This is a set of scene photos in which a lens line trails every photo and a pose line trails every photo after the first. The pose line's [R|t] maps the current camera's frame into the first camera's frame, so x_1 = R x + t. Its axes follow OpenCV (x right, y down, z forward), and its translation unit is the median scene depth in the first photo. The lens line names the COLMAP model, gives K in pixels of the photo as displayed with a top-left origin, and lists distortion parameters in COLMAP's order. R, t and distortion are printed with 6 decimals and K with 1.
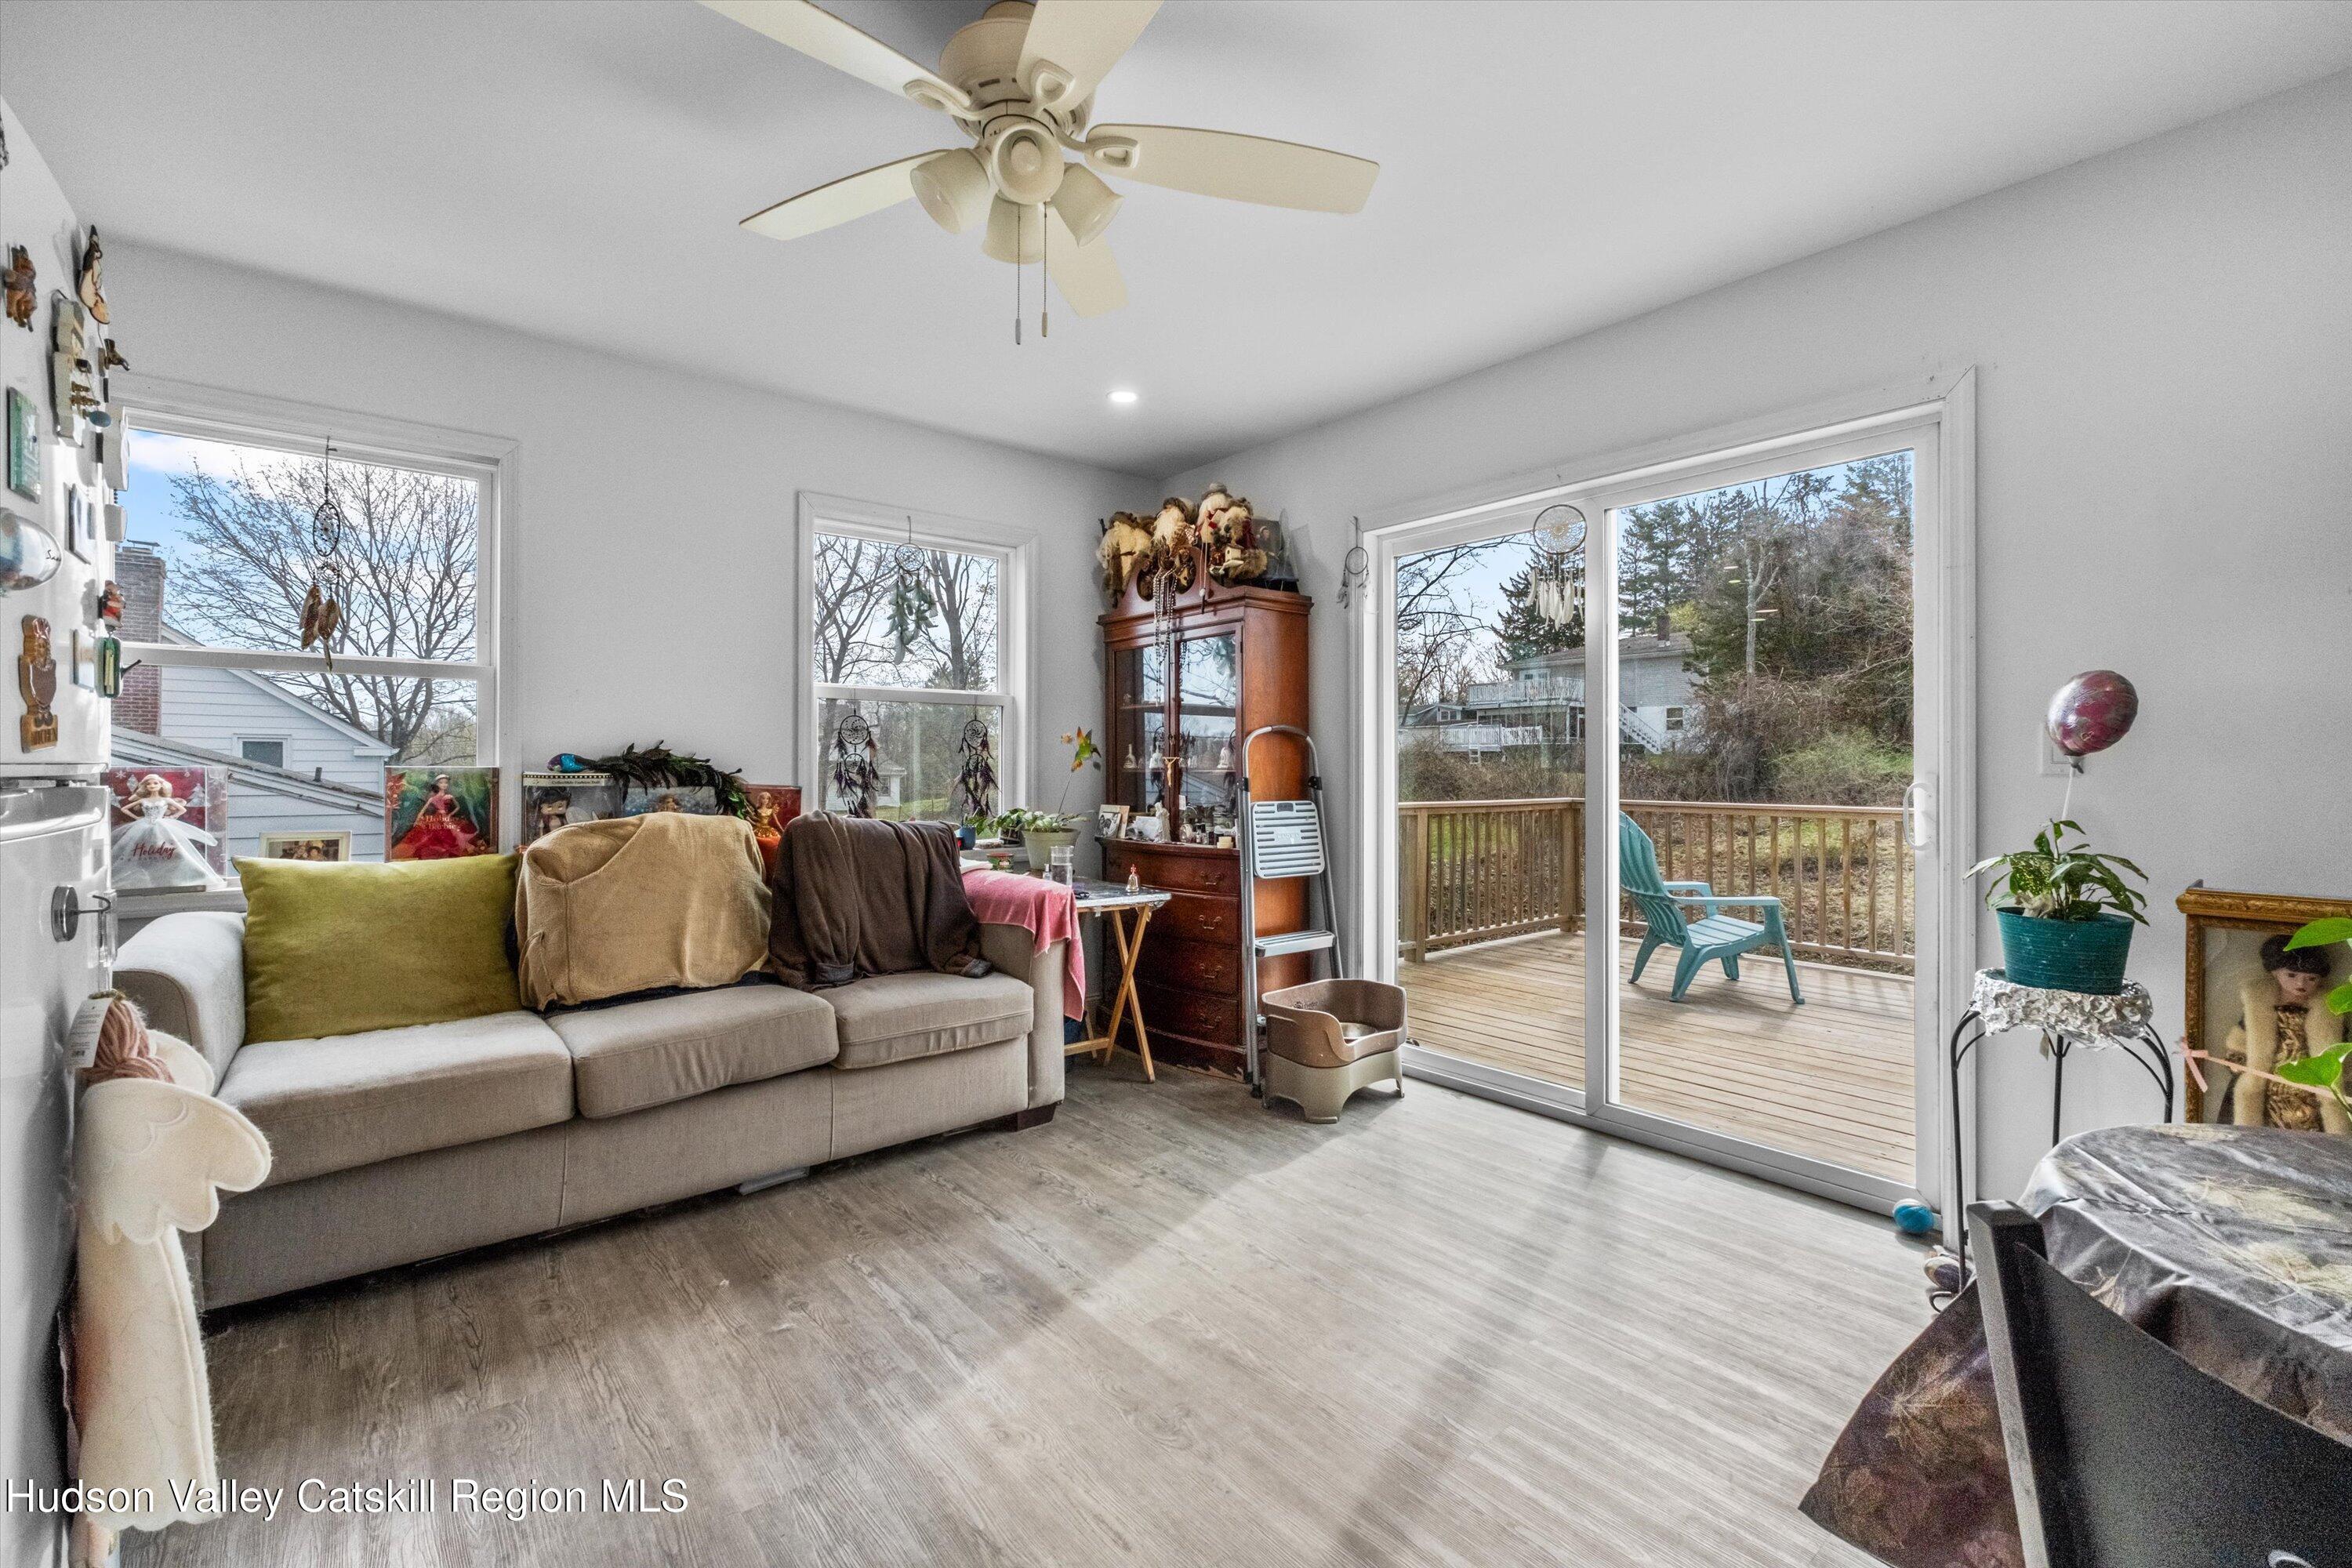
lens RADIAL K [[979.6, 0, 1176.0], [0, 979.6, 784.0], [0, 0, 1]] dist [-0.003949, 0.000373]
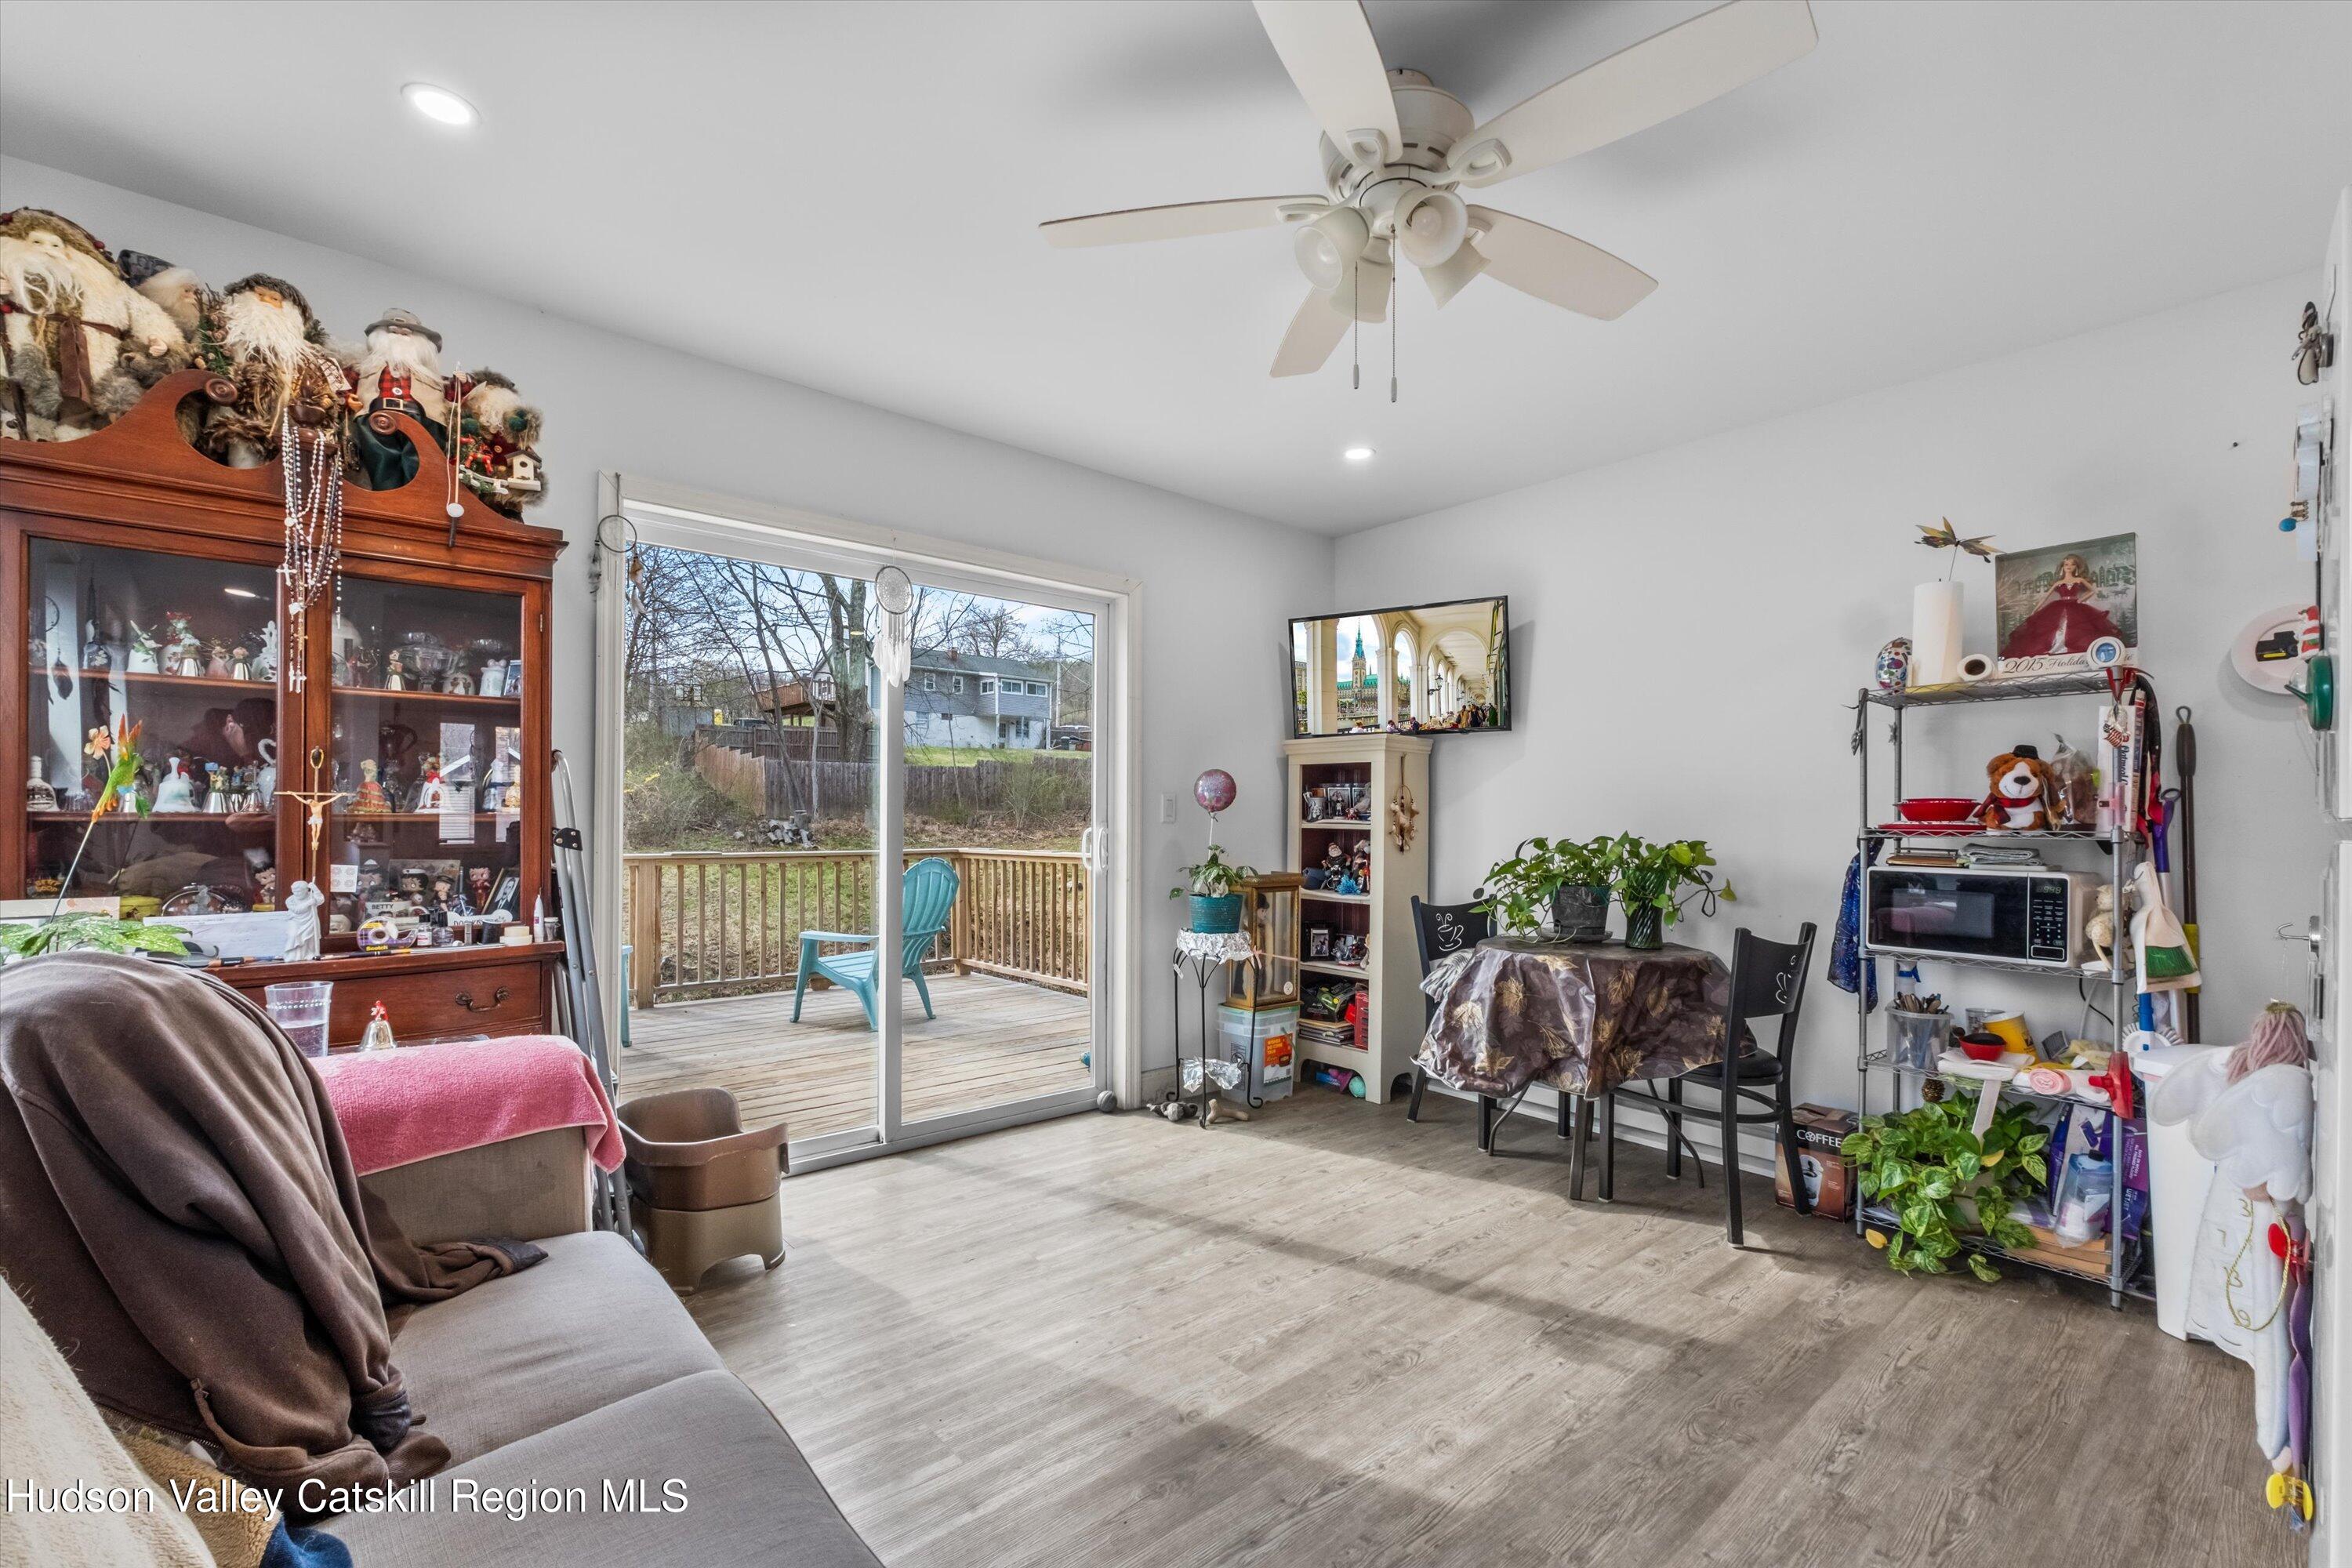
lens RADIAL K [[995.4, 0, 1184.3], [0, 995.4, 789.4], [0, 0, 1]] dist [-0.001937, 0.000173]
pose [[-0.016657, 0.035531, 0.999230, -0.558161], [0.008453, 0.999338, -0.035394, -0.003945], [-0.999826, 0.007857, -0.016946, 0.564717]]
